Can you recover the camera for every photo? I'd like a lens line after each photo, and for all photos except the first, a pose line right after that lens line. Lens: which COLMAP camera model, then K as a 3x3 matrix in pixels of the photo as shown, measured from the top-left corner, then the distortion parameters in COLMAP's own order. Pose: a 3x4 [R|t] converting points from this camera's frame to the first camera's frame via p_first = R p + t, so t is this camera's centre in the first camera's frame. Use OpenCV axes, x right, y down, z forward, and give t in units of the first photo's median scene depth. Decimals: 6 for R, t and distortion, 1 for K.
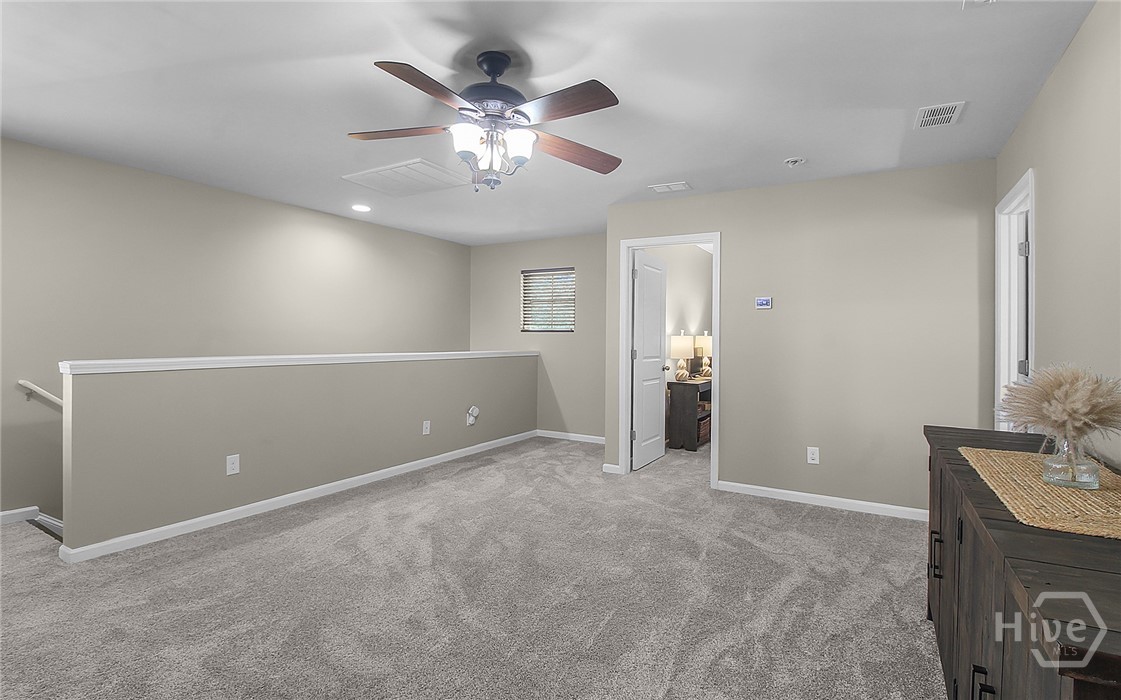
lens RADIAL K [[531.5, 0, 560.5], [0, 531.5, 350.0], [0, 0, 1]] dist [-0.002807, -0.002072]
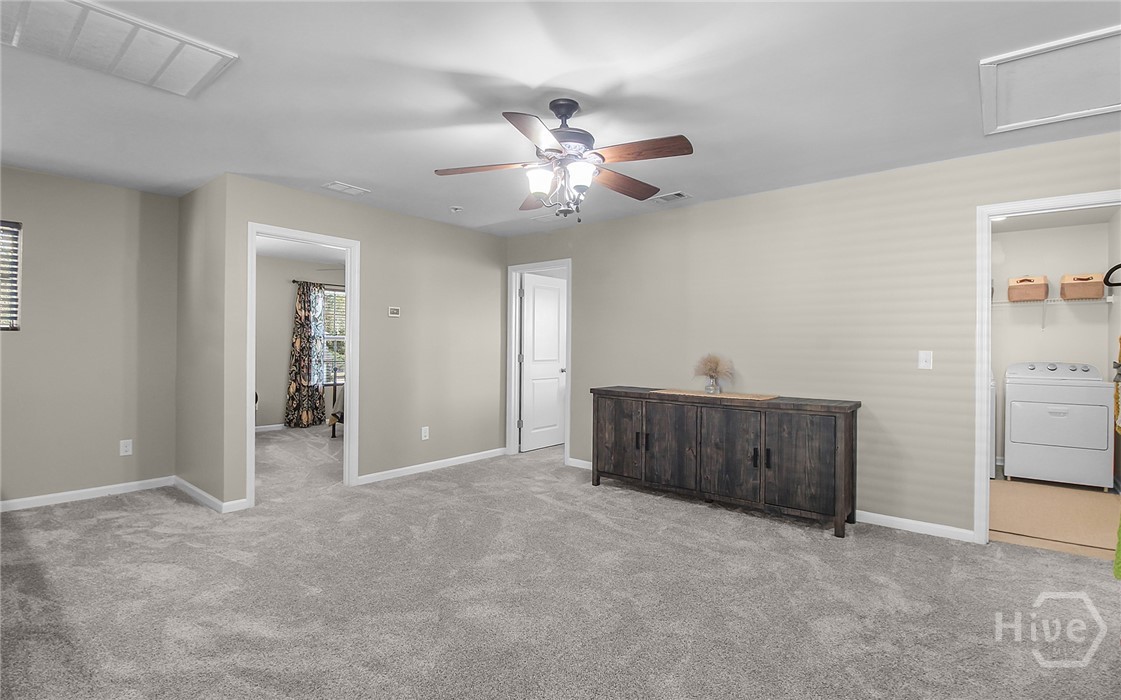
lens RADIAL K [[531.5, 0, 560.5], [0, 531.5, 350.0], [0, 0, 1]] dist [-0.002807, -0.002072]
pose [[0.158100, -0.015833, 0.987296, -0.825978], [0.018979, 0.999735, 0.012993, -0.014307], [-0.987241, 0.016684, 0.158359, 0.533477]]
